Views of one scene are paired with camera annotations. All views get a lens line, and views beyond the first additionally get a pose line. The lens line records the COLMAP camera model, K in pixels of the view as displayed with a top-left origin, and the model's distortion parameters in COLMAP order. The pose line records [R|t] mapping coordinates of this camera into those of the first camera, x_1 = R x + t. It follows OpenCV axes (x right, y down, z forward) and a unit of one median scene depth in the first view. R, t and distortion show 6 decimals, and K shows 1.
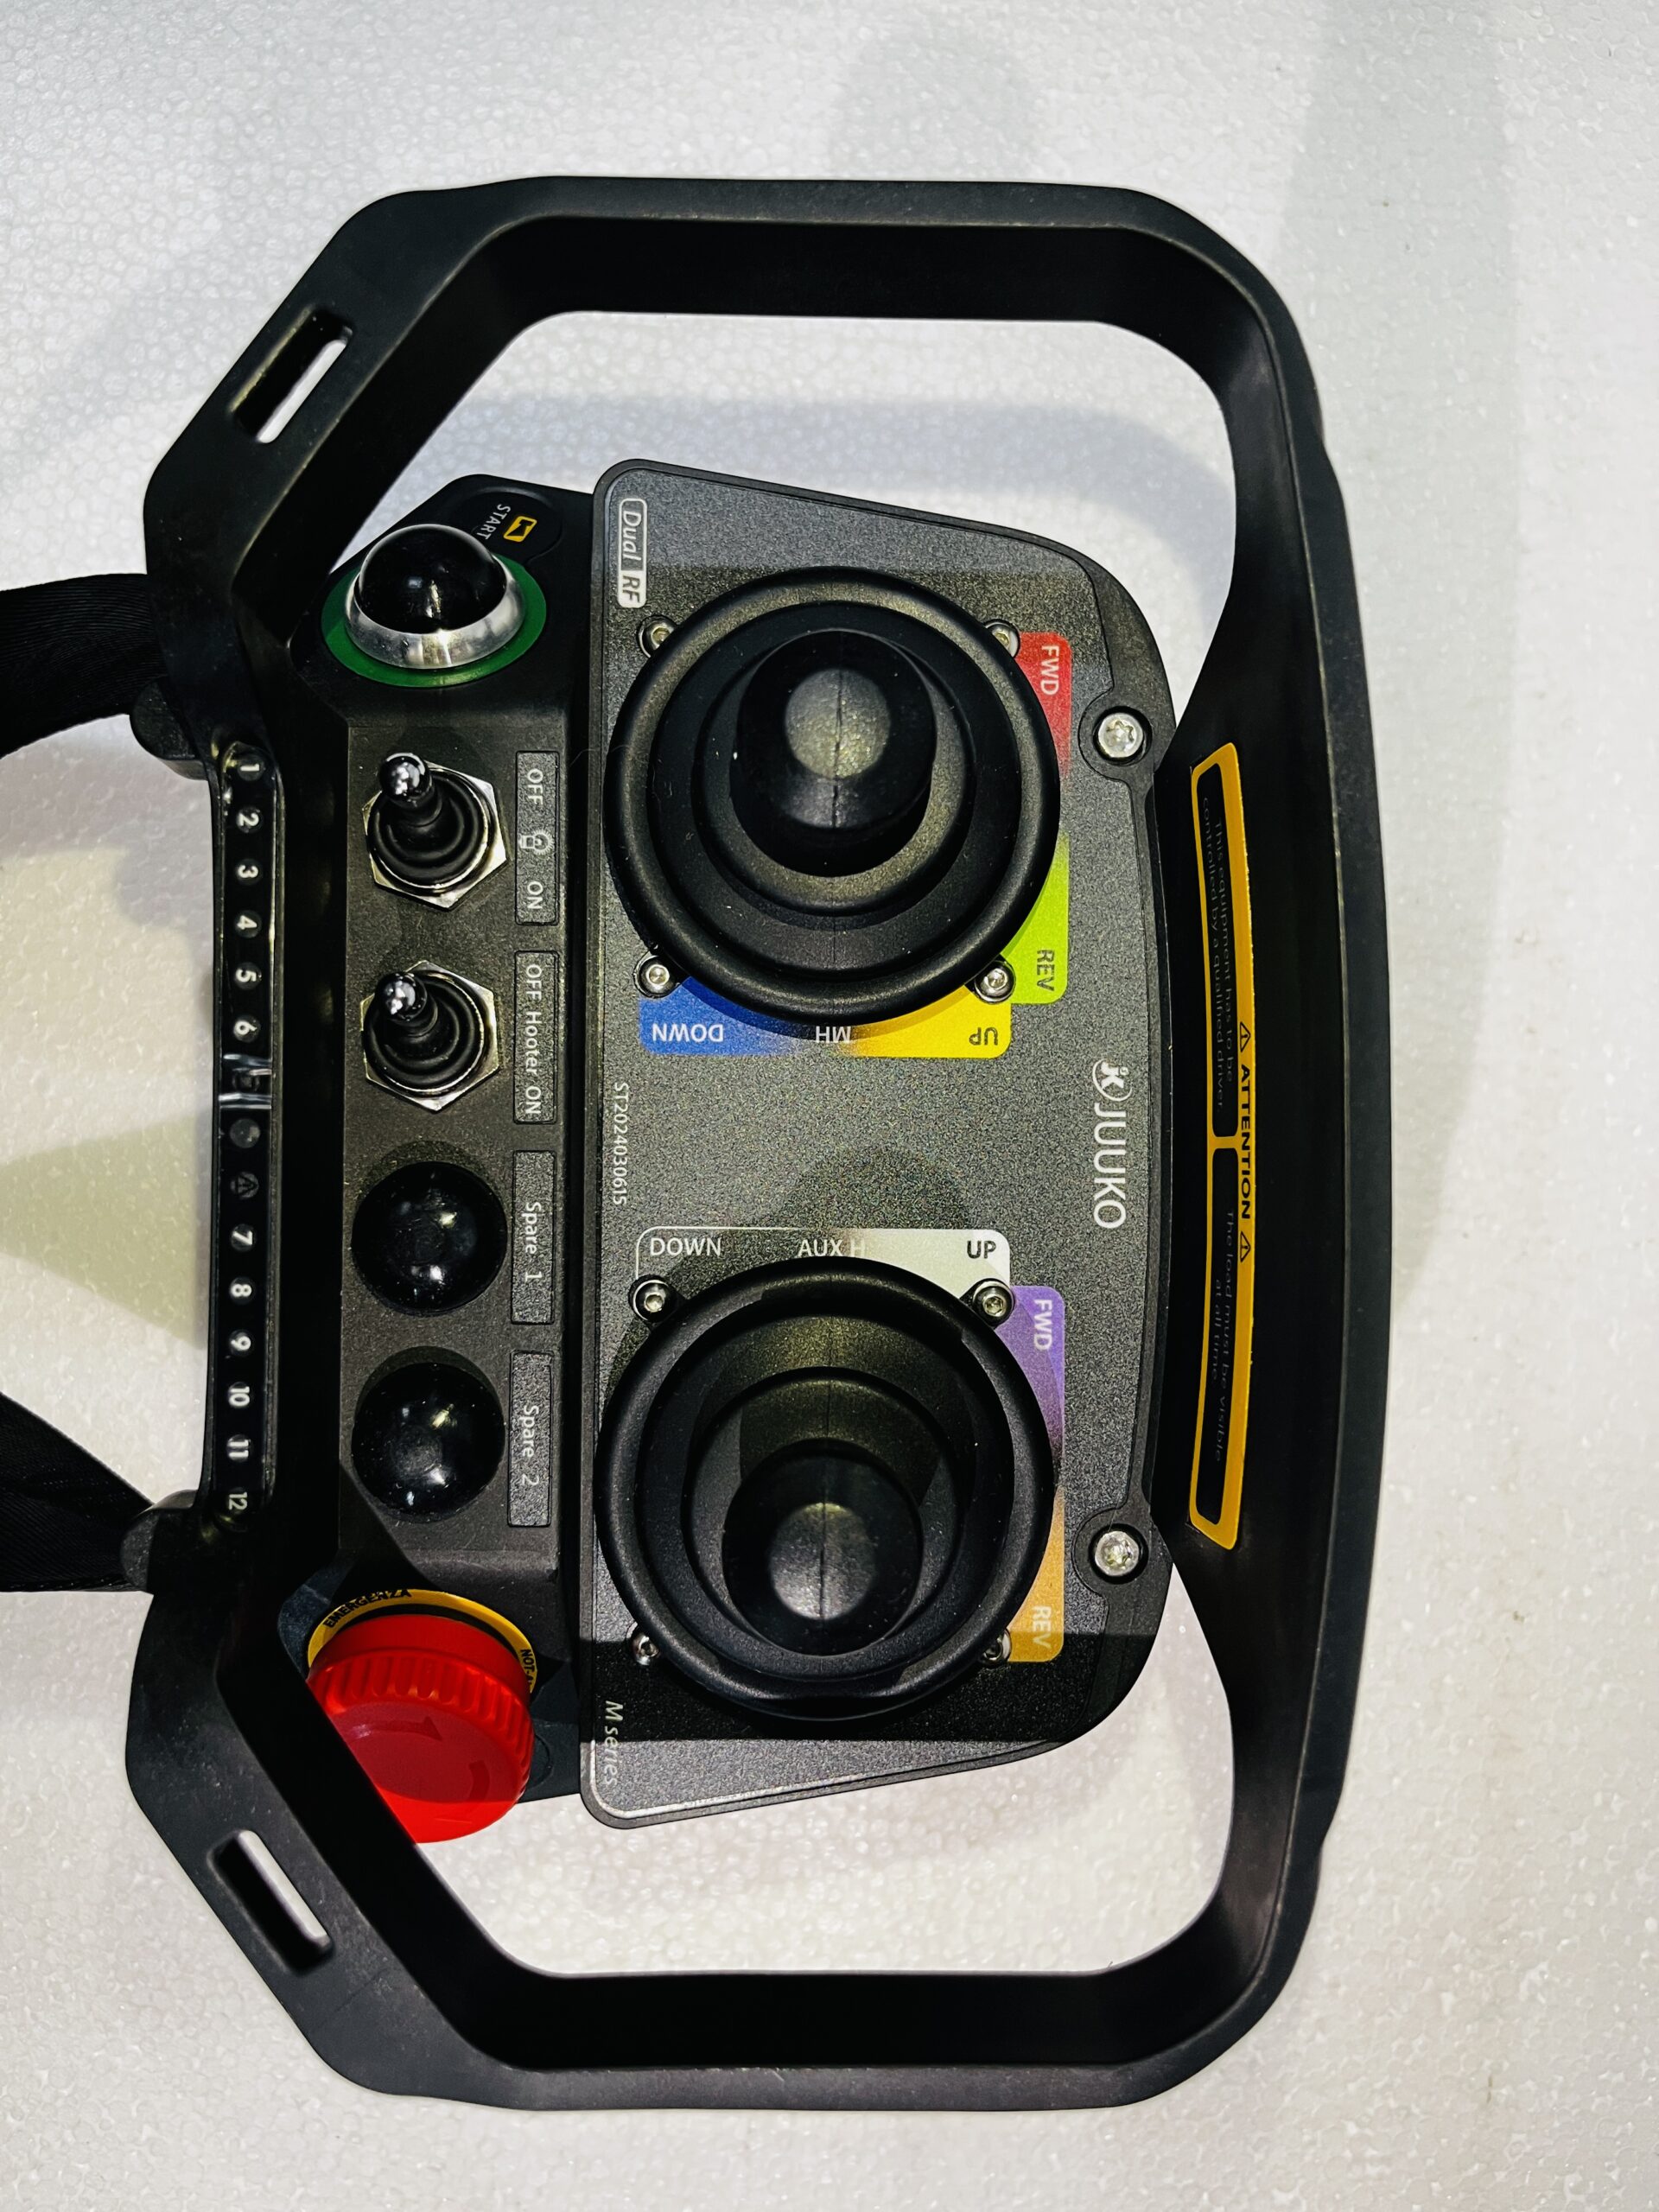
lens RADIAL K [[1690.9, 0, 828.2], [0, 1690.9, 1119.3], [0, 0, 1]] dist [0.016085, -0.064576]
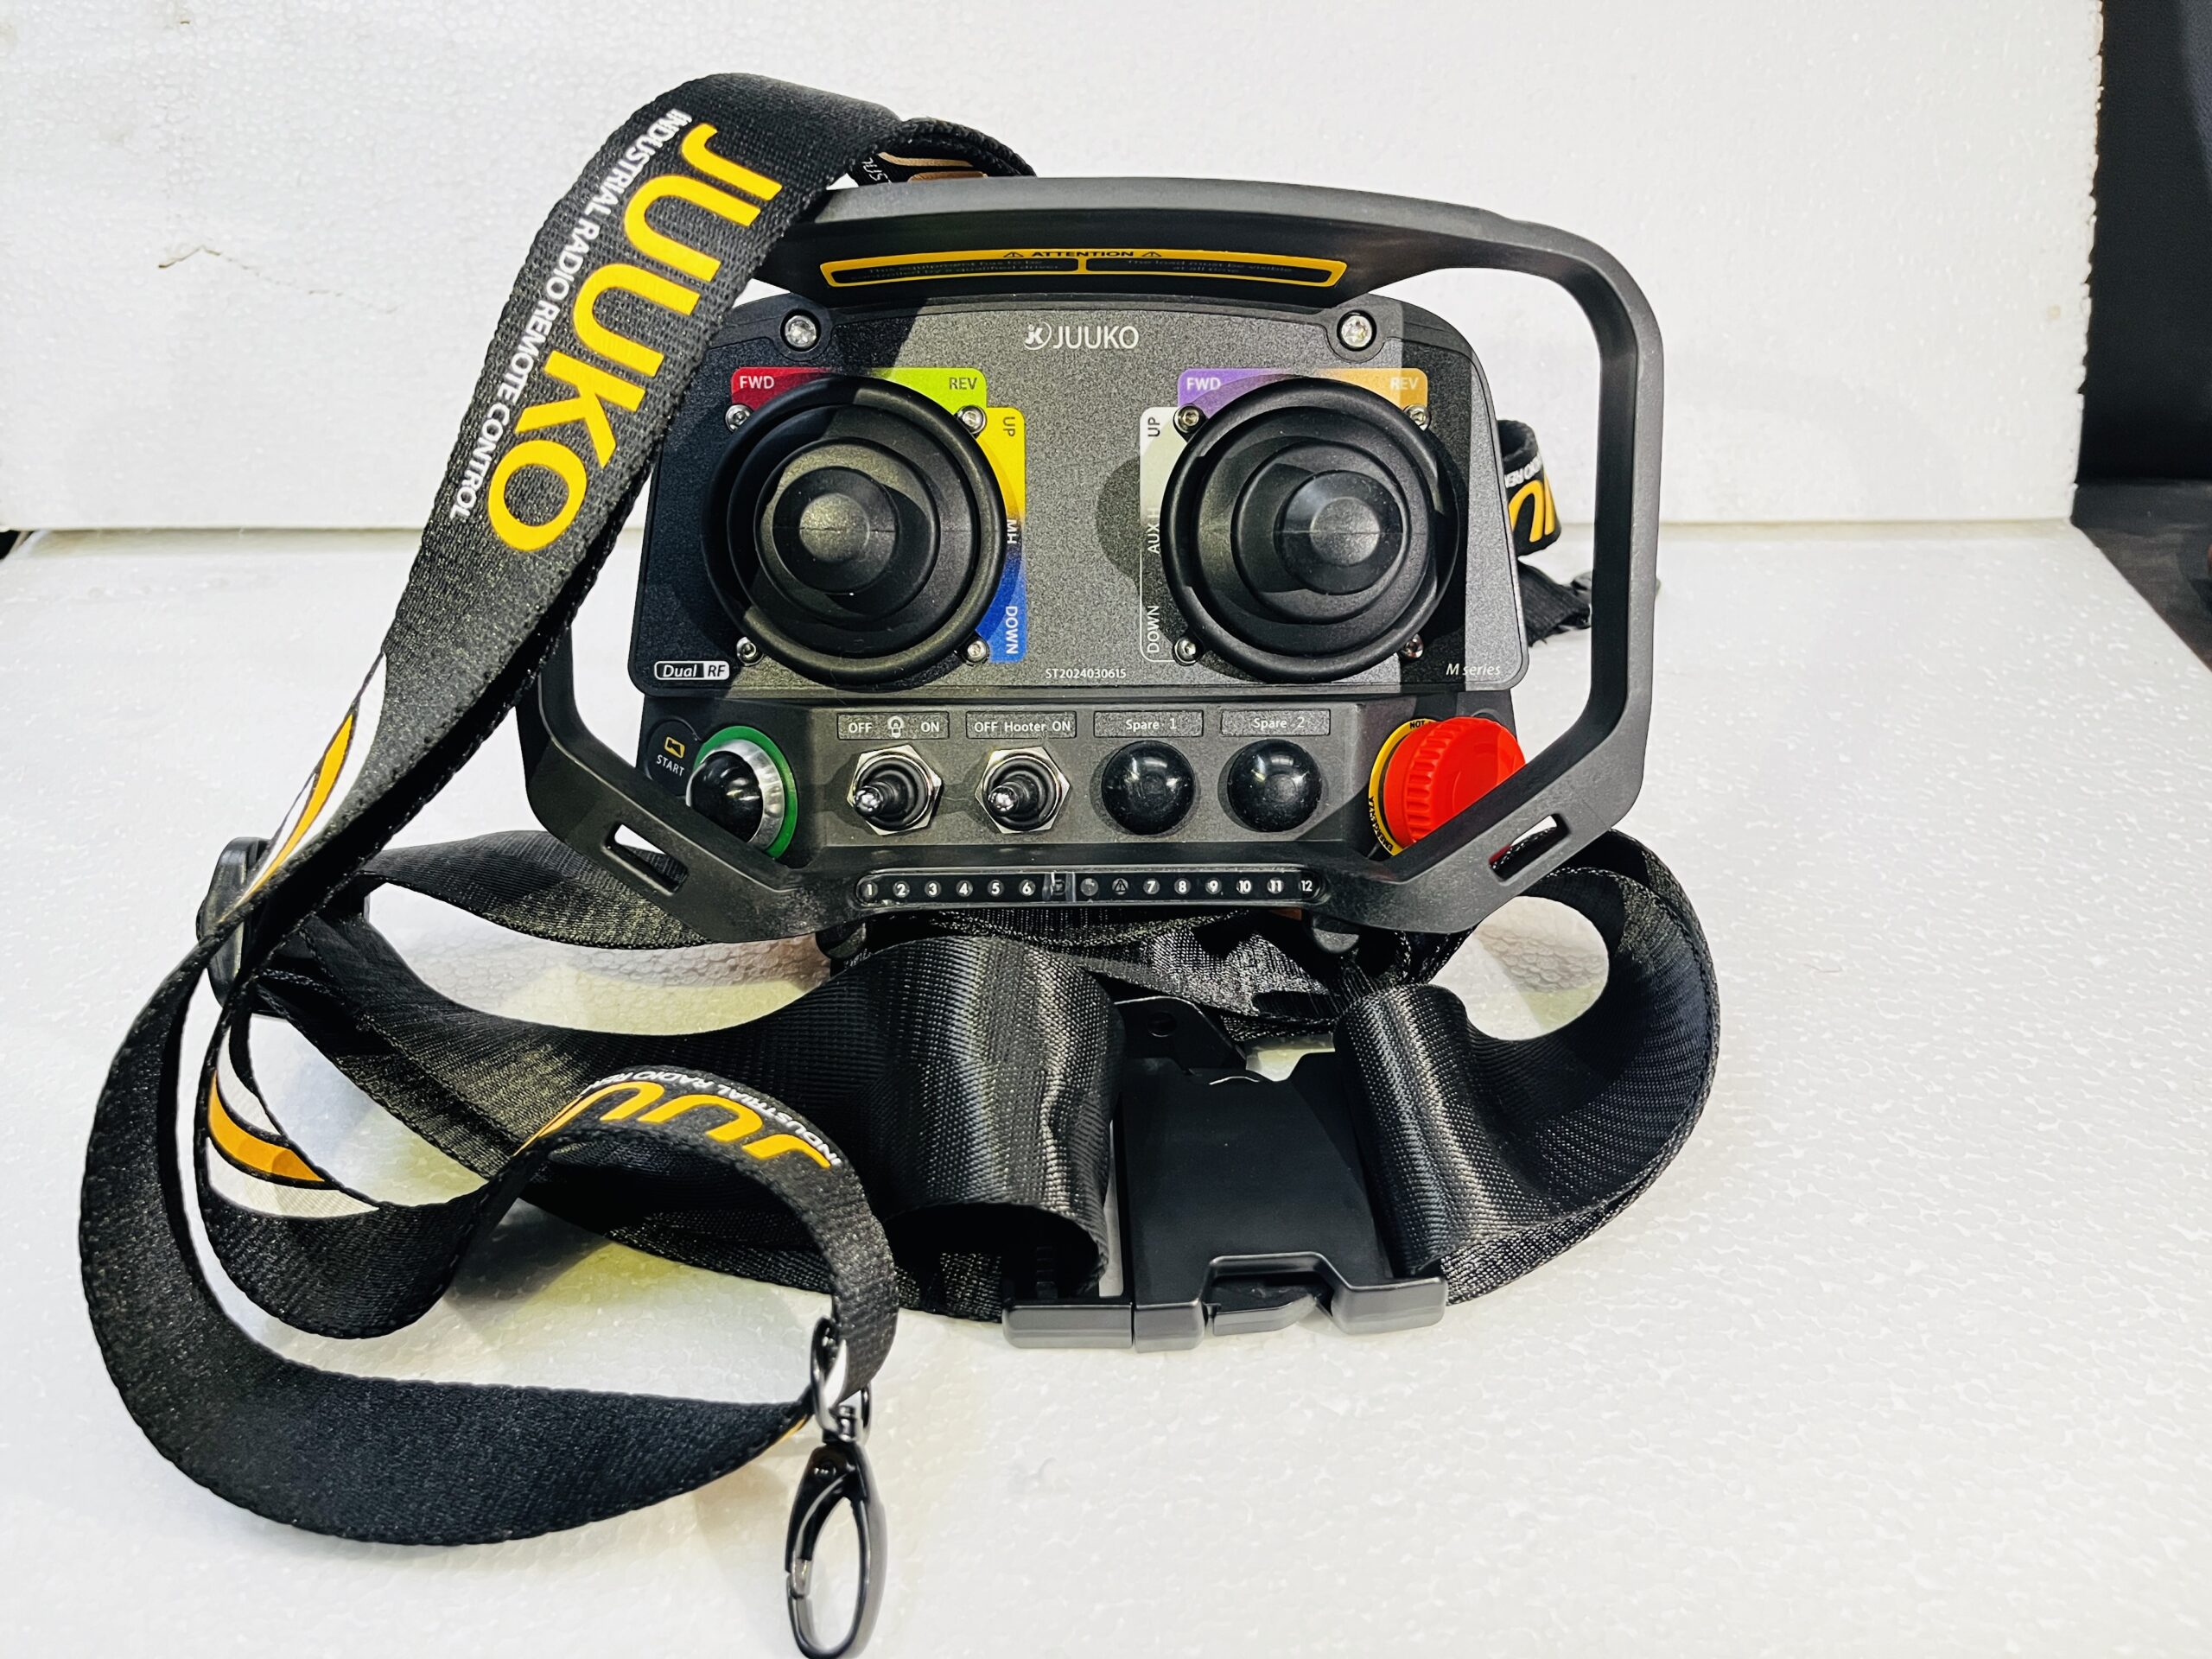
lens RADIAL K [[1716.4, 0, 1108.1], [0, 1716.4, 858.1], [0, 0, 1]] dist [-0.005277, -0.009368]
pose [[-0.010614, -0.984418, -0.175526, -0.017169], [0.998452, -0.020020, 0.051900, -0.050858], [-0.054605, -0.174704, 0.983106, -0.568698]]
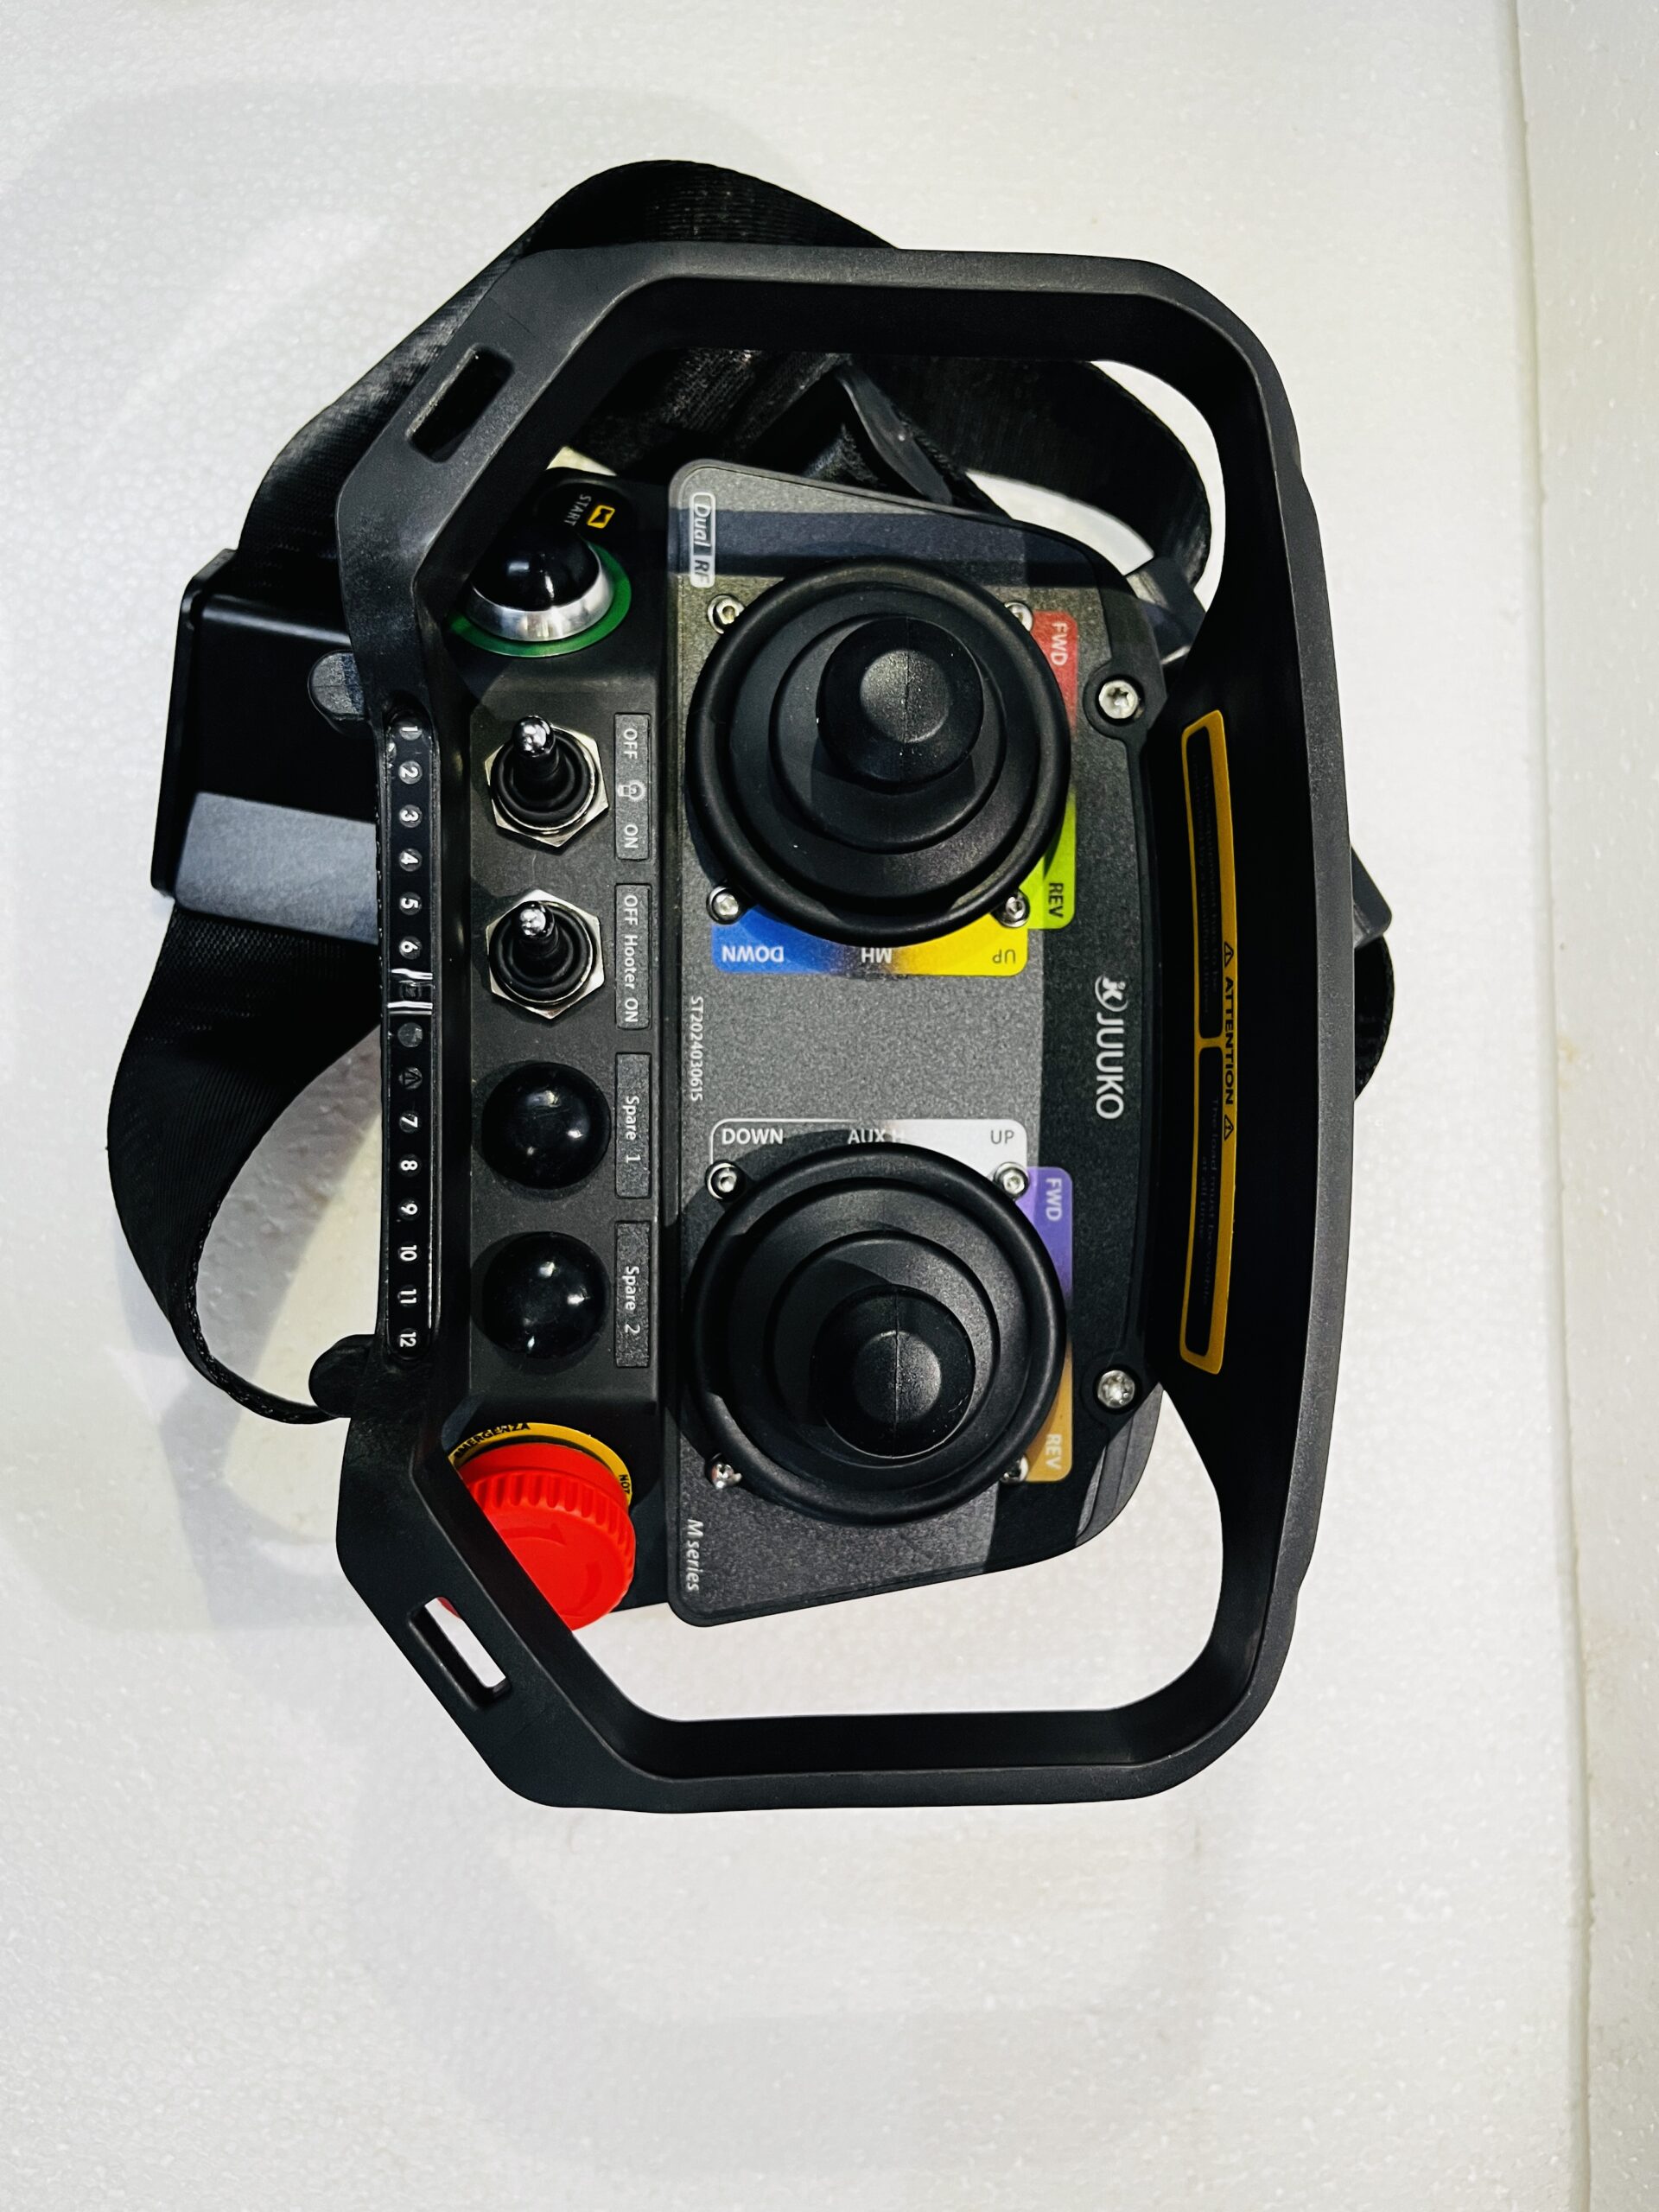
lens RADIAL K [[1687.3, 0, 837.8], [0, 1687.3, 1107.4], [0, 0, 1]] dist [0.022531, -0.099587]
pose [[0.998785, -0.005895, 0.048924, -0.085903], [0.004501, 0.999582, 0.028558, 0.023076], [-0.049072, -0.028303, 0.998394, -0.181490]]
